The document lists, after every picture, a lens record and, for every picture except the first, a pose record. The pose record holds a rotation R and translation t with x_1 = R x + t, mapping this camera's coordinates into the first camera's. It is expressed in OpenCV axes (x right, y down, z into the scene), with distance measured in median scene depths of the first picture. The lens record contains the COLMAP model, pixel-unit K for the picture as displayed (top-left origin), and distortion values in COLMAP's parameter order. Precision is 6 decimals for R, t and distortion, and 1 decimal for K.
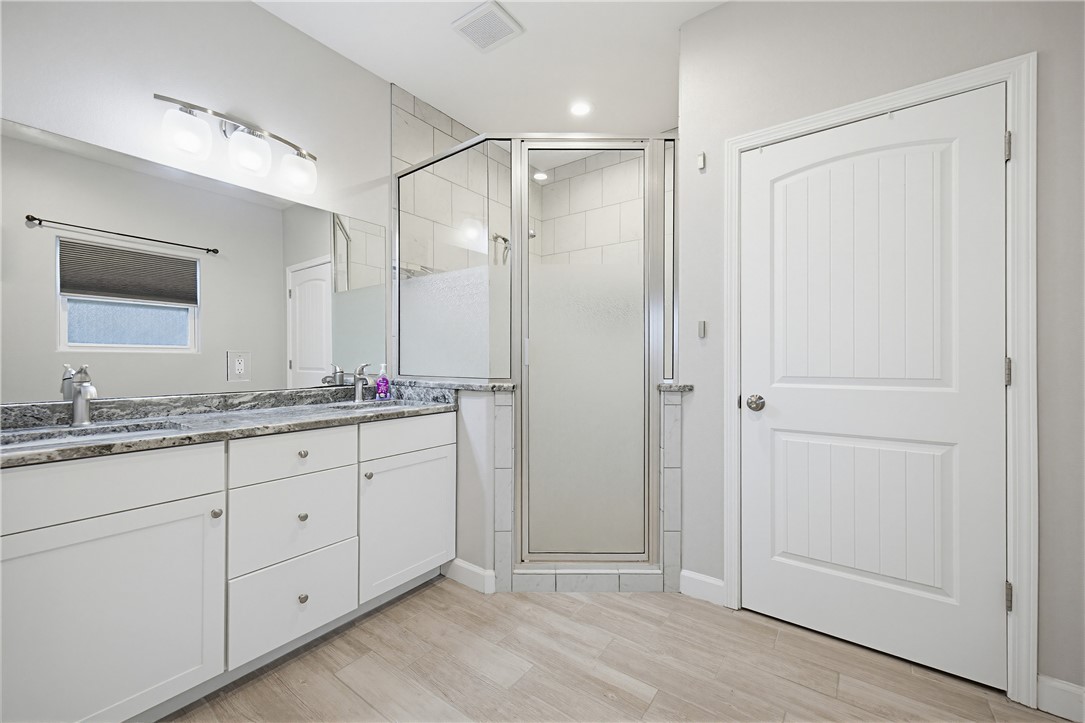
lens RADIAL K [[431.7, 0, 539.7], [0, 431.7, 359.9], [0, 0, 1]] dist [-0.002086, -0.000285]
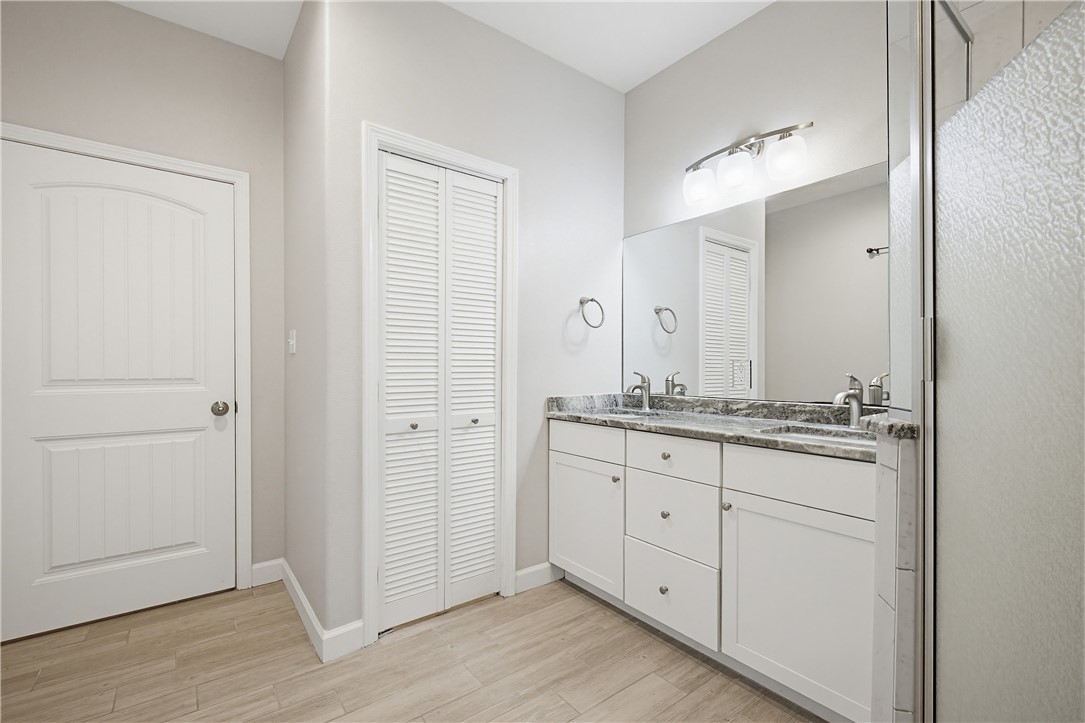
lens RADIAL K [[471.2, 0, 546.8], [0, 471.2, 369.6], [0, 0, 1]] dist [-0.001749, -0.000133]
pose [[-0.273201, 0.000194, -0.961957, 0.561942], [-0.001756, 0.999998, 0.000701, 0.002137], [0.961955, 0.001881, -0.273200, 0.880514]]
